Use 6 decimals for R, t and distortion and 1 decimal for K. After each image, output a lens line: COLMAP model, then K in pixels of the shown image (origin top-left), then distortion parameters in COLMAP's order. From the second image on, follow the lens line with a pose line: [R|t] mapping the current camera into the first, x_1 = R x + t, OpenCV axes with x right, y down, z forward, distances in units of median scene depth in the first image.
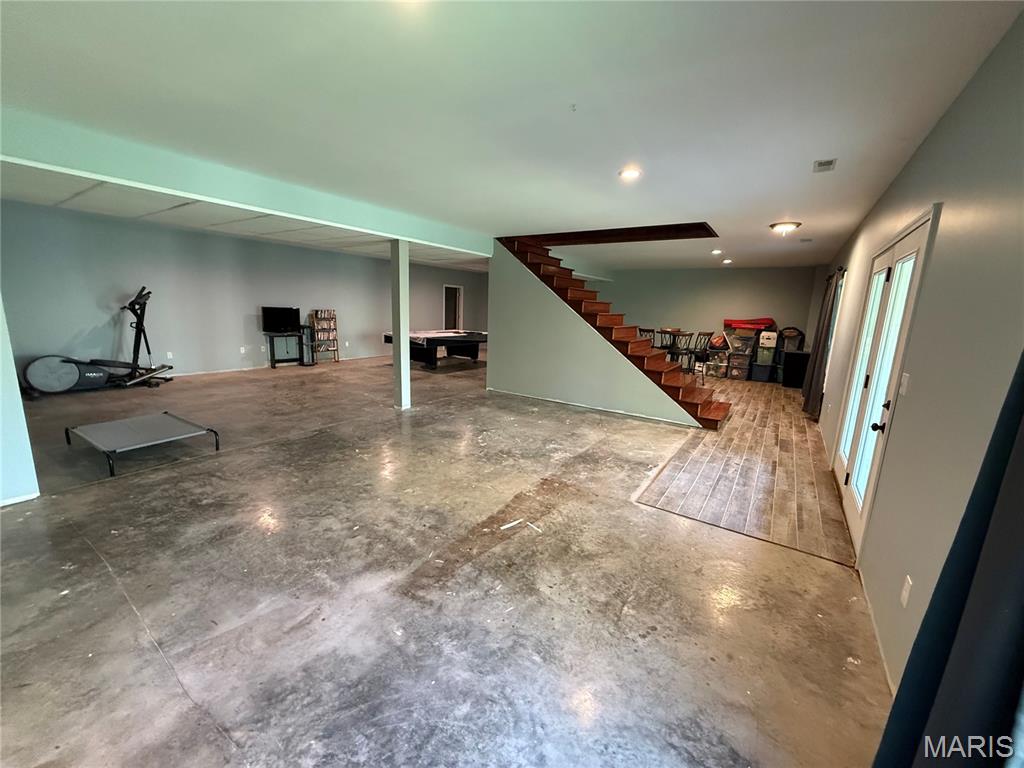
lens RADIAL K [[406.1, 0, 511.0], [0, 406.1, 385.5], [0, 0, 1]] dist [-0.003418, 0.000516]
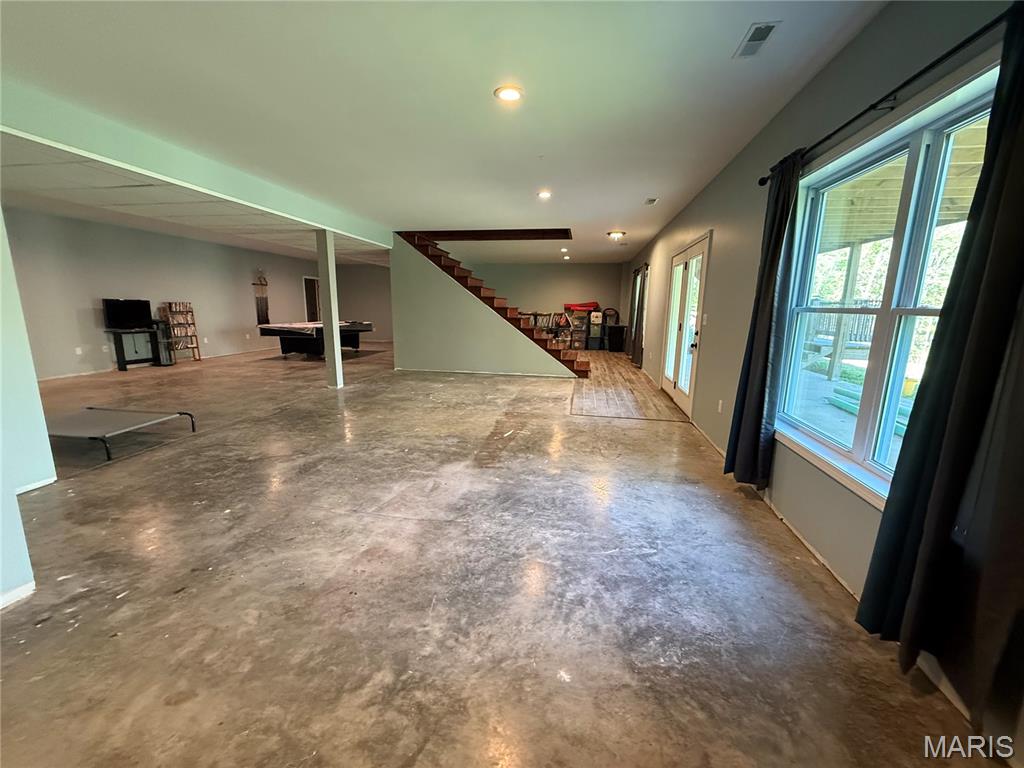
lens RADIAL K [[406.1, 0, 512.2], [0, 406.1, 385.0], [0, 0, 1]] dist [-0.003418, 0.000516]
pose [[0.912279, -0.100424, 0.397067, -0.328182], [0.096401, 0.994886, 0.030134, 0.075403], [-0.398063, 0.010787, 0.917295, -0.206648]]
